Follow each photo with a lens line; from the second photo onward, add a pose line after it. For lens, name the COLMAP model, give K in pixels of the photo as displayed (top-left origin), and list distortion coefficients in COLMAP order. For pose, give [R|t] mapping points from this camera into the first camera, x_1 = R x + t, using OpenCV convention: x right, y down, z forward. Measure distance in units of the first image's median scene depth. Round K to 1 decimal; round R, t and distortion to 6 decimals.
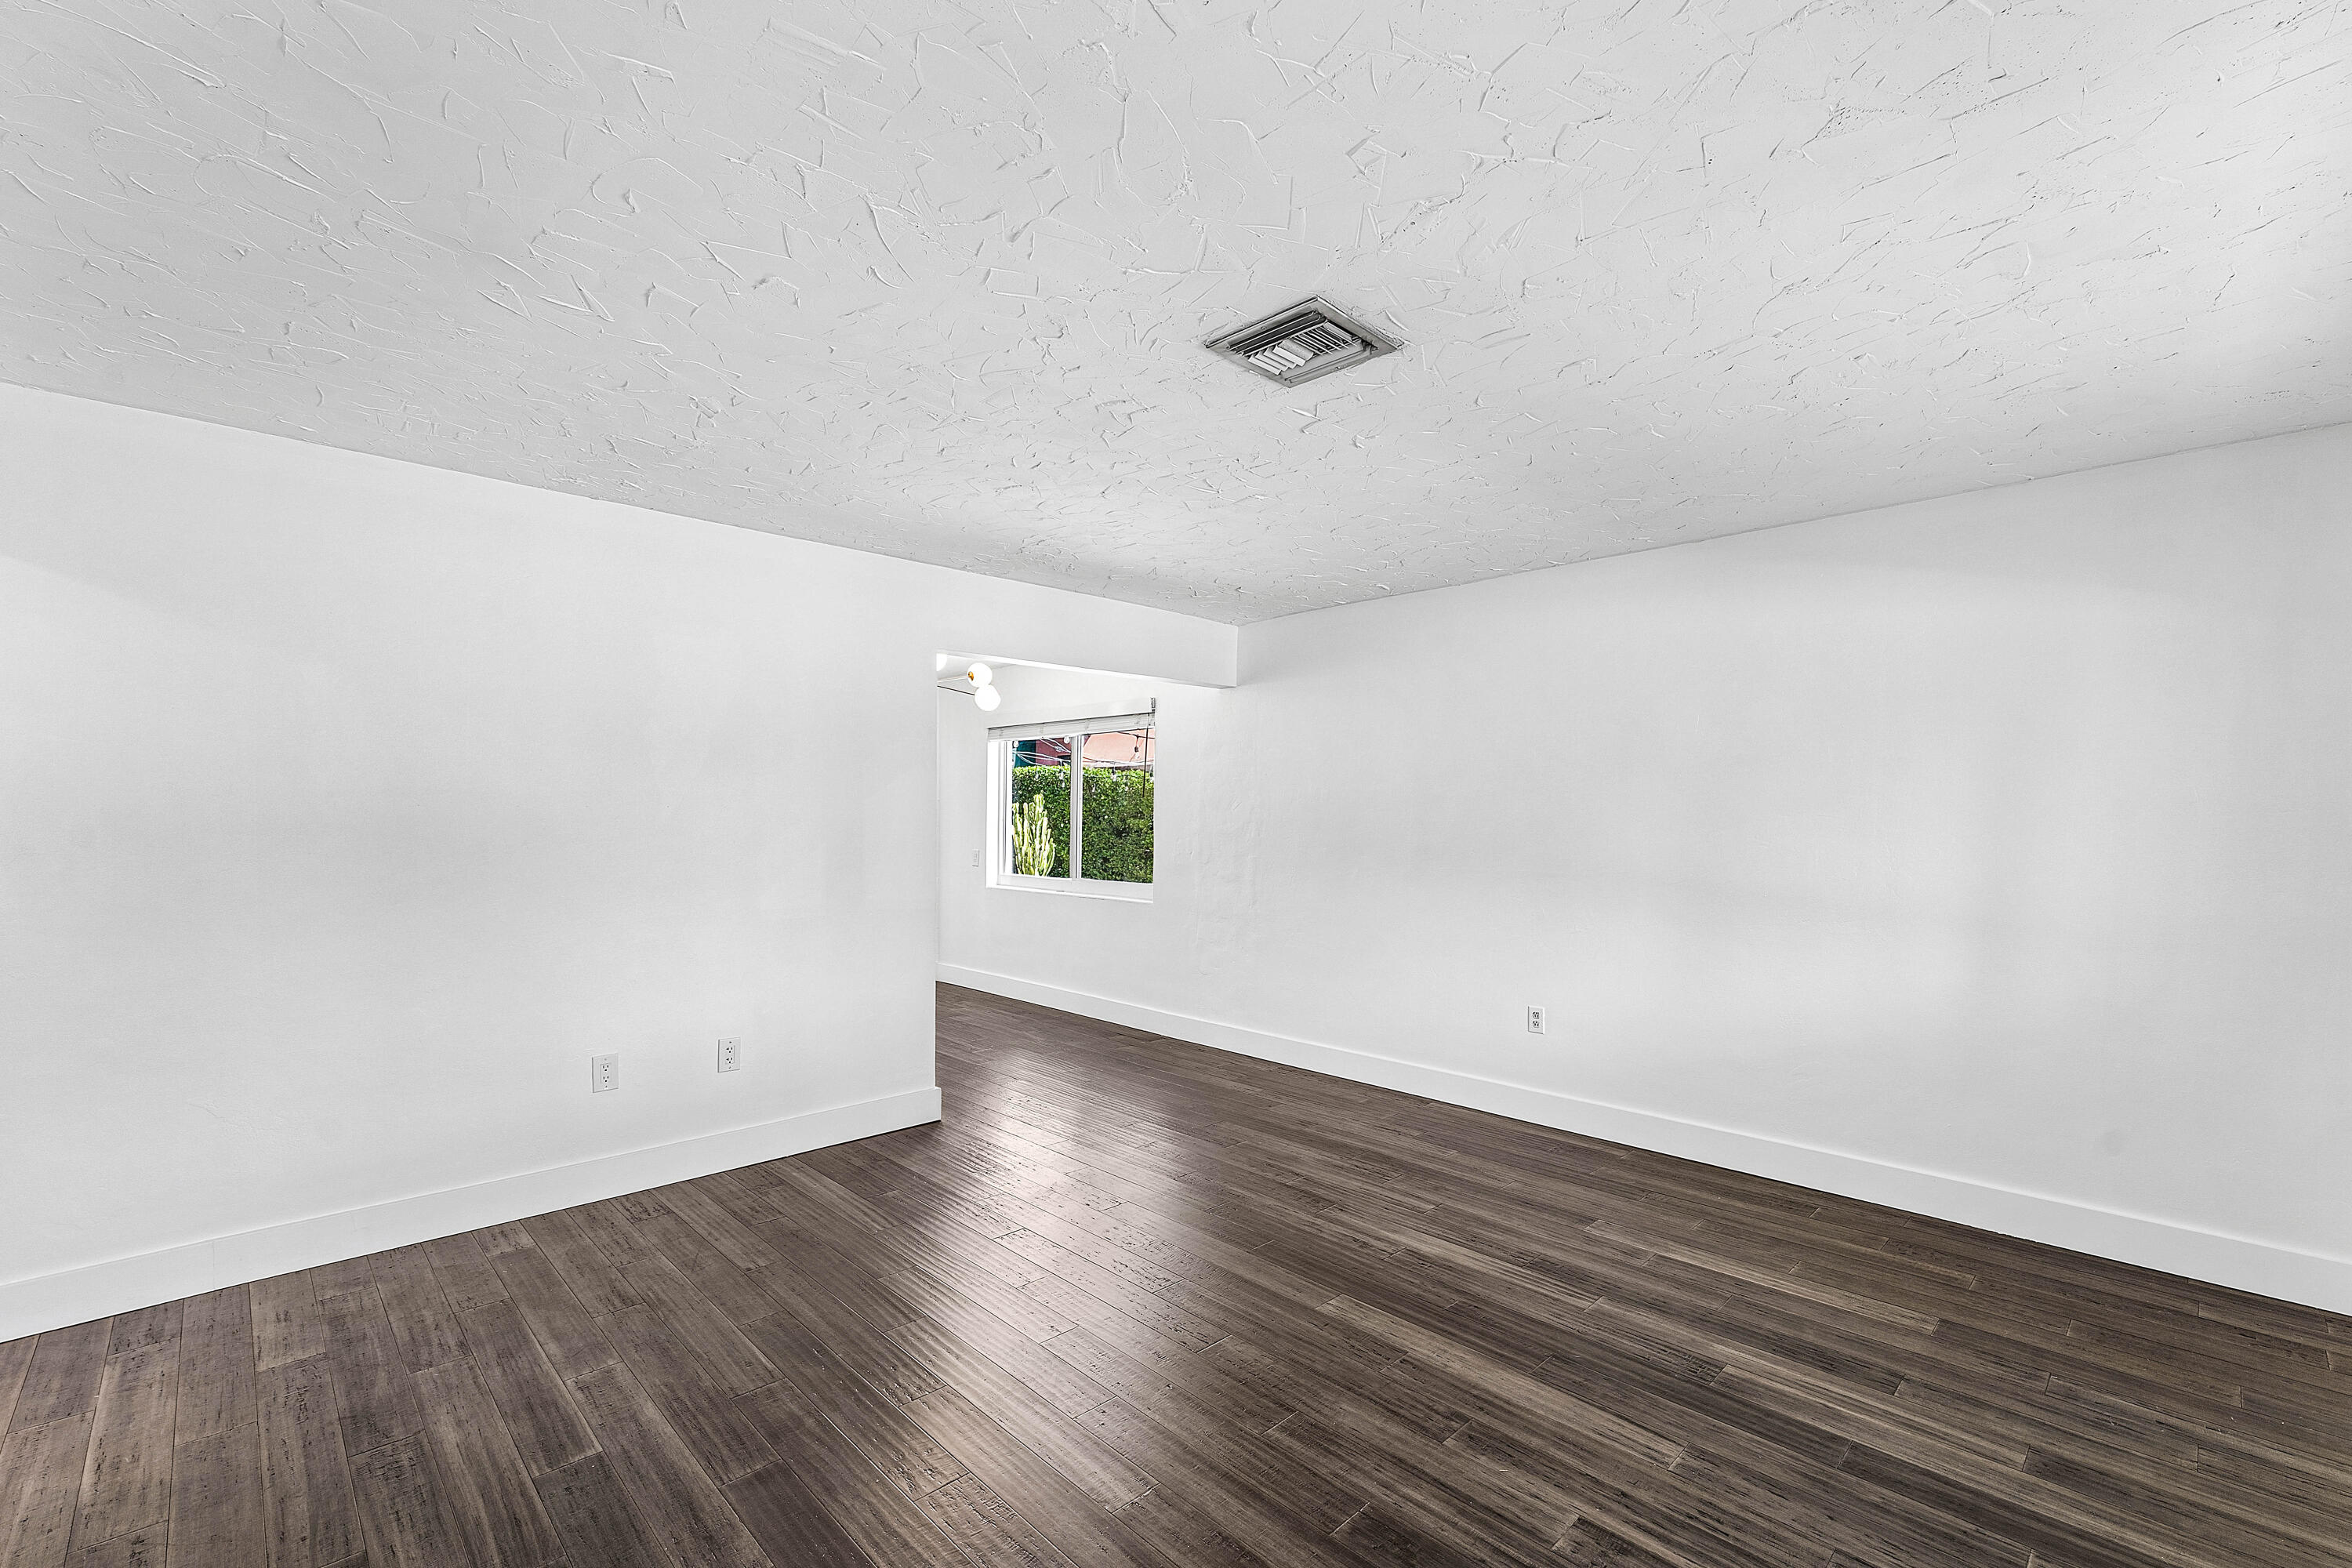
lens RADIAL K [[991.5, 0, 1185.2], [0, 991.5, 839.8], [0, 0, 1]] dist [-0.000369, -0.000259]
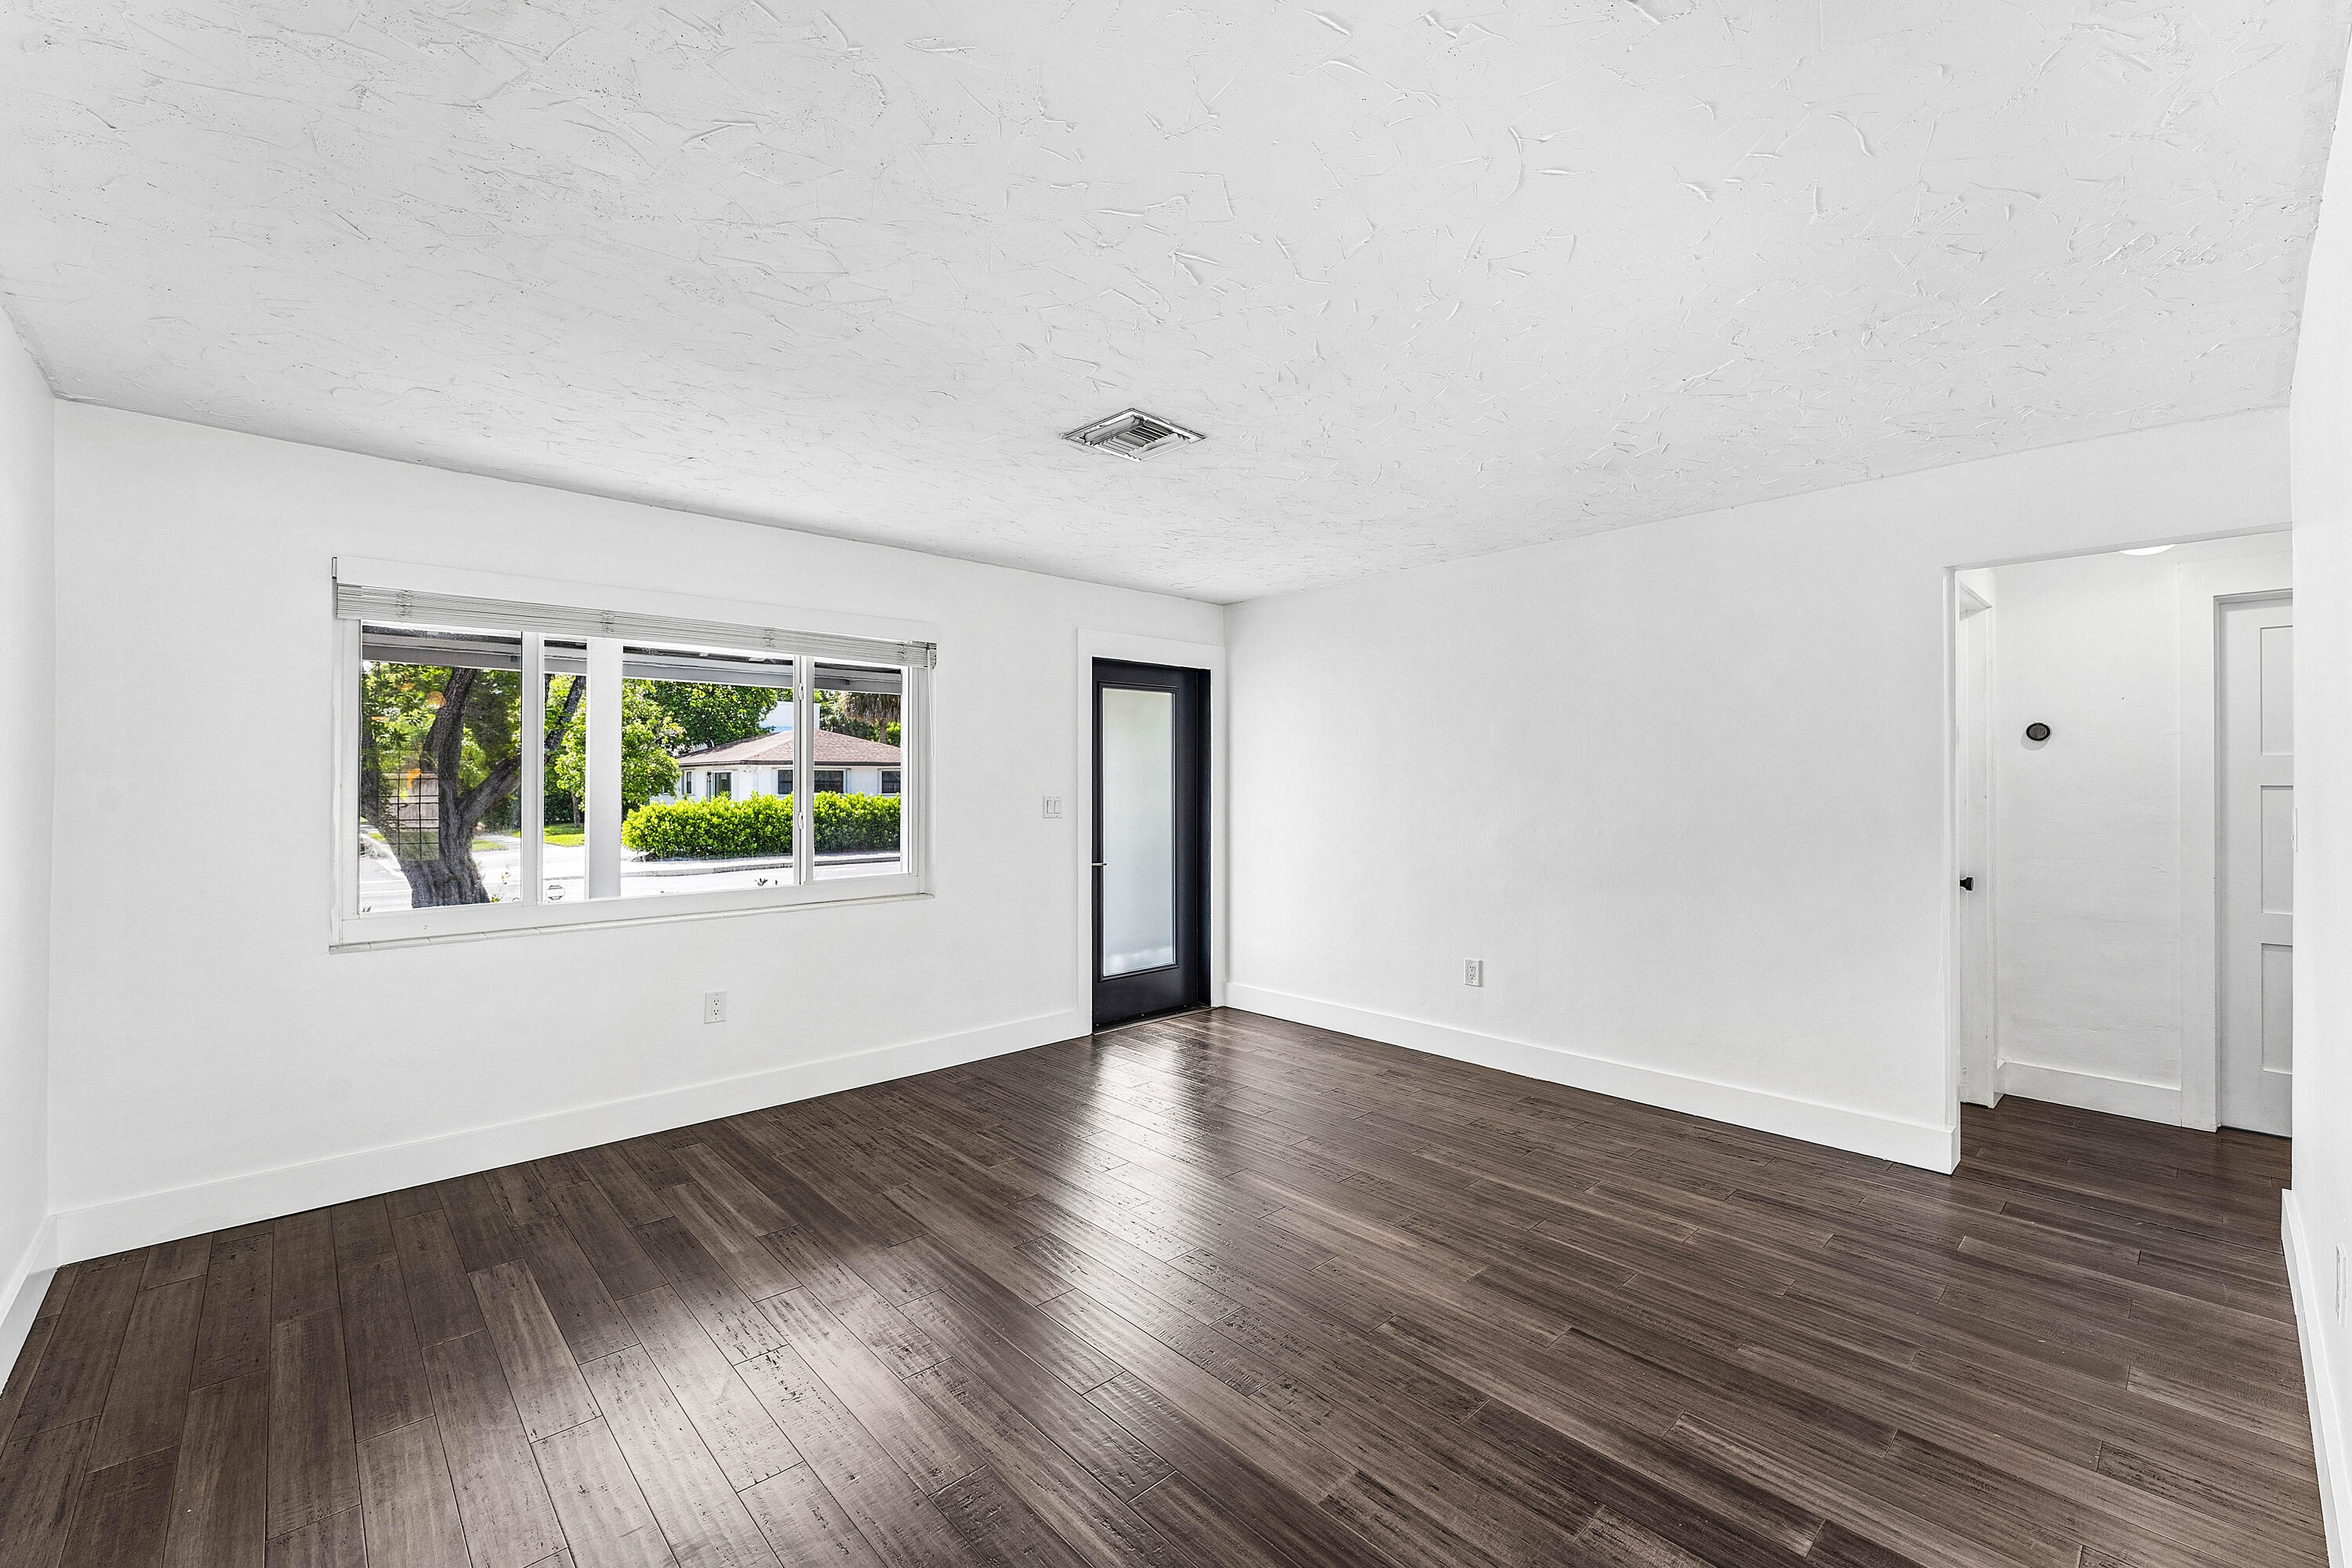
lens RADIAL K [[968.5, 0, 1179.5], [0, 968.5, 773.5], [0, 0, 1]] dist [0.002157, 0.000048]
pose [[-0.999750, 0.000124, 0.022362, 0.005649], [0.000471, 0.999879, 0.015523, -0.040114], [-0.022357, 0.015530, -0.999629, 1.695348]]
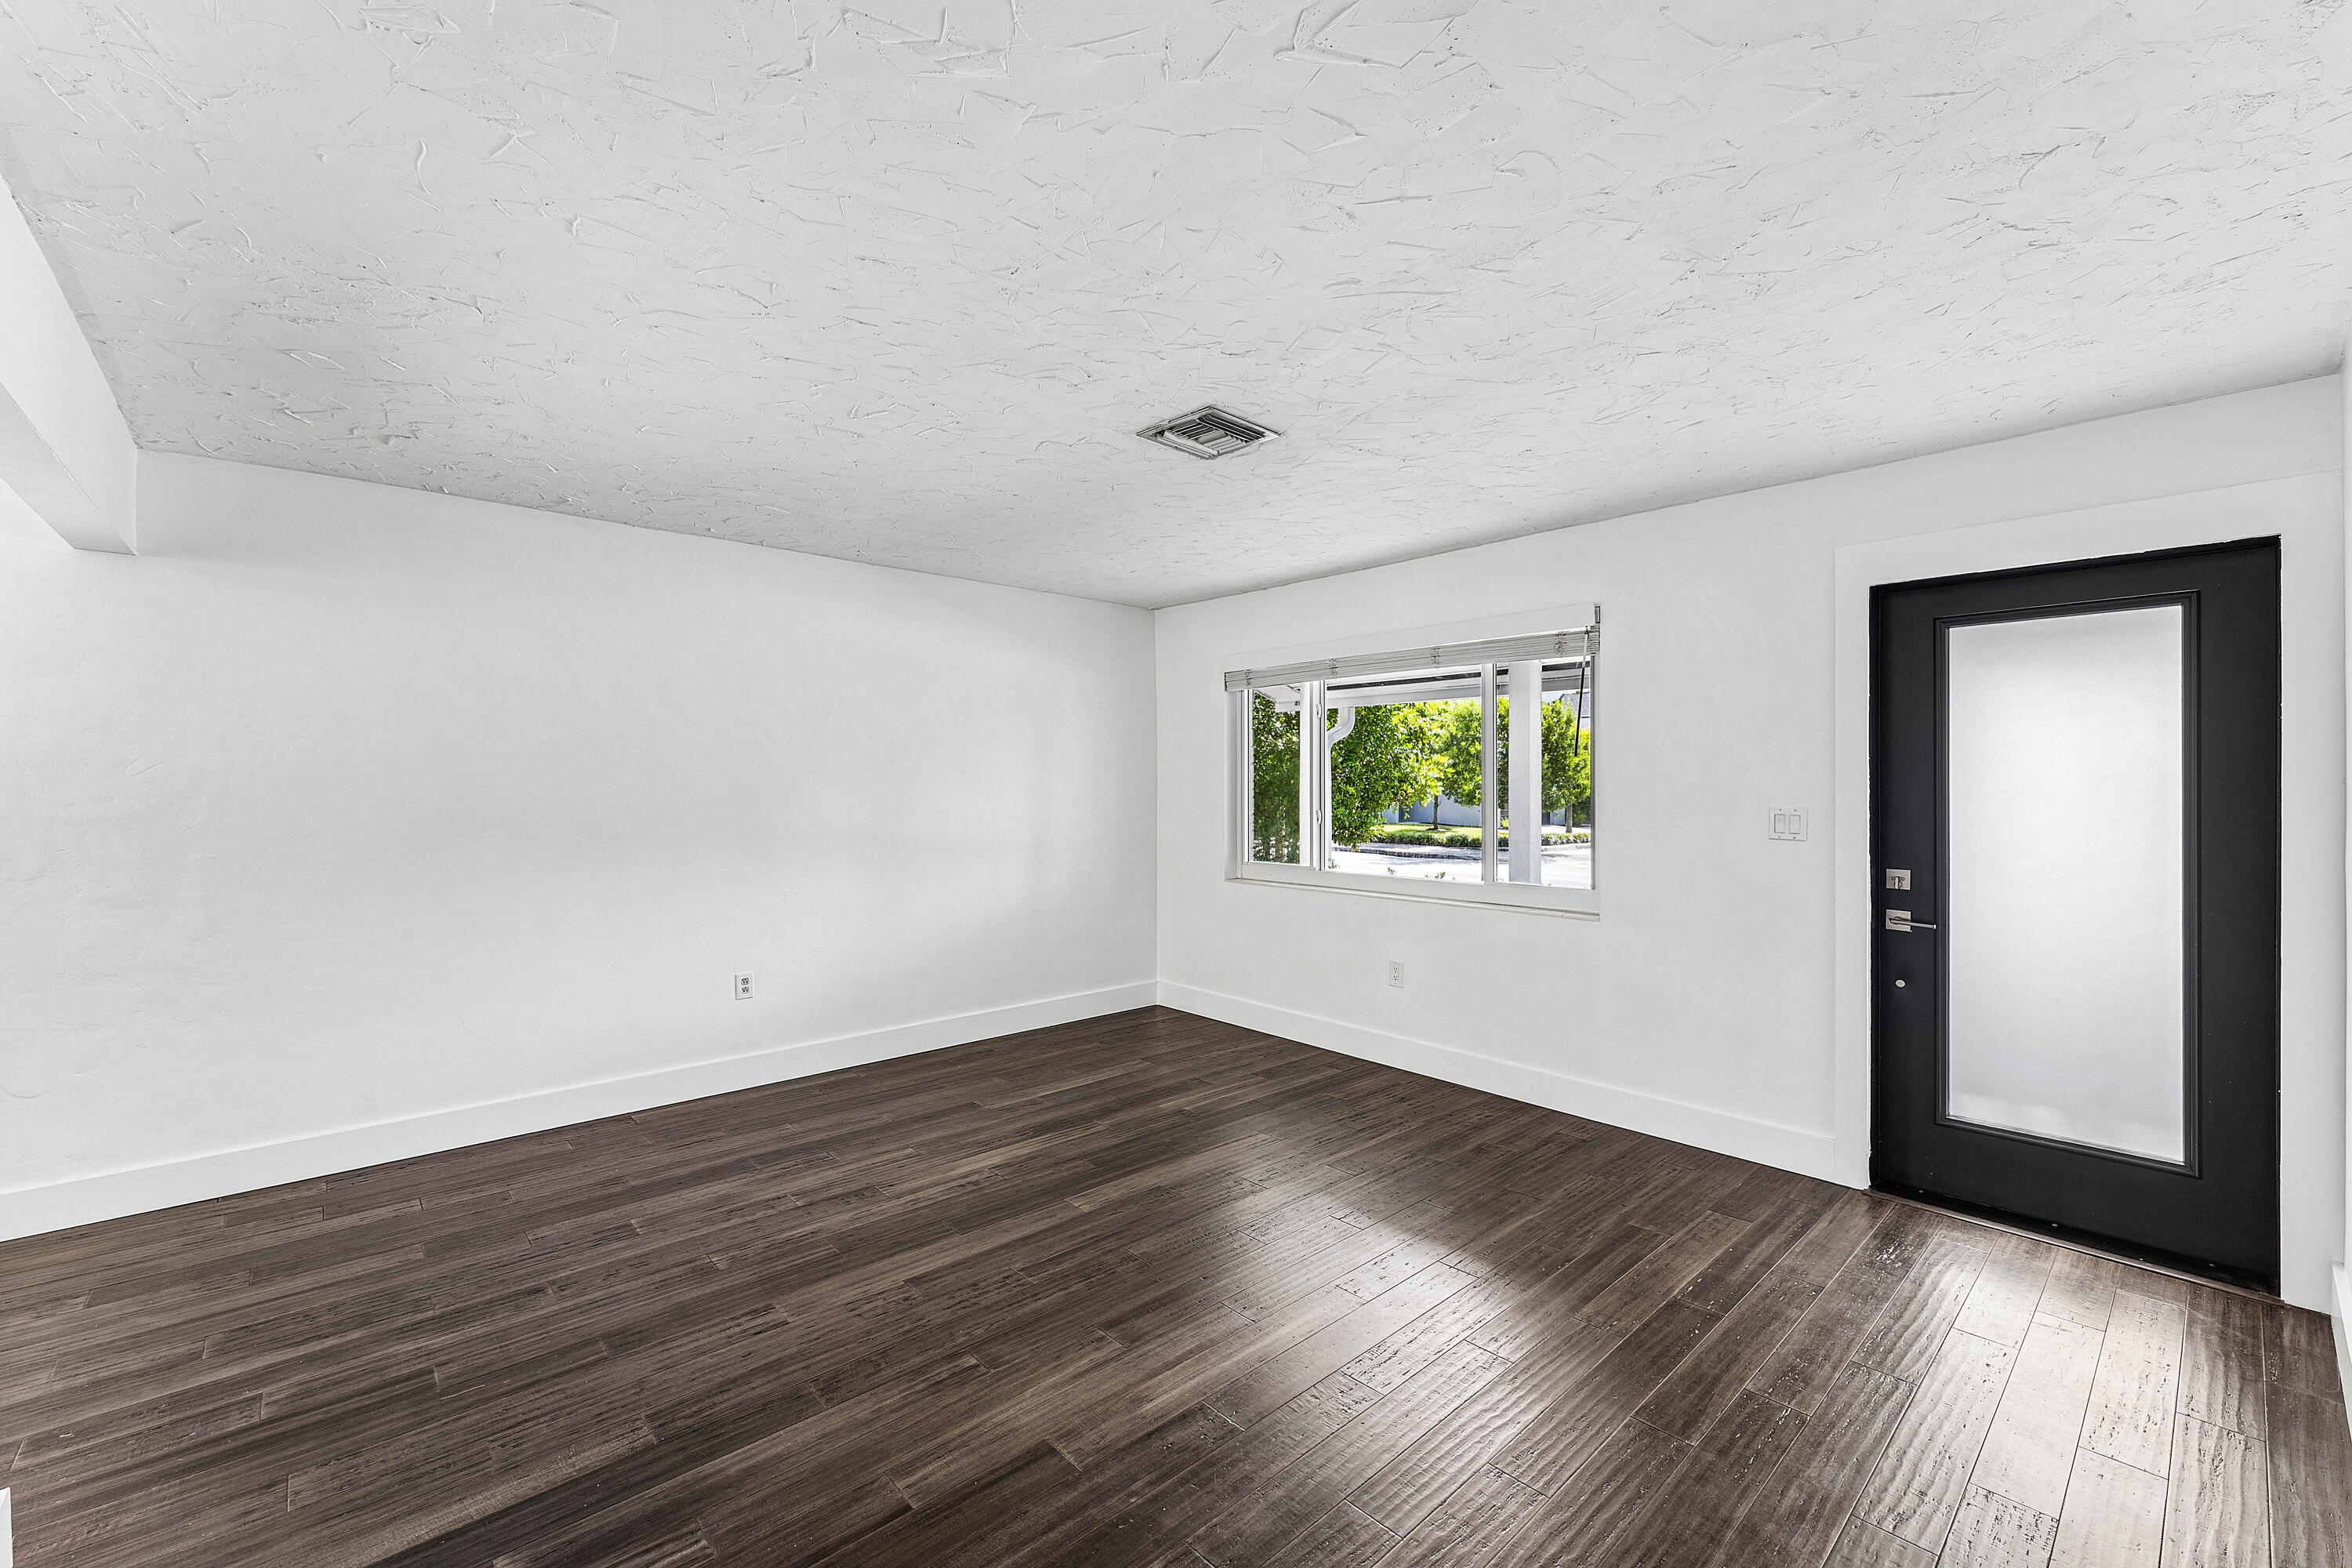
lens RADIAL K [[955.1, 0, 1176.0], [0, 955.1, 784.0], [0, 0, 1]] dist [0.000915, -0.000123]
pose [[0.032839, -0.001793, 0.999459, -0.855281], [0.022796, 0.999740, 0.001045, -0.021543], [-0.999201, 0.022749, 0.032872, 0.741283]]
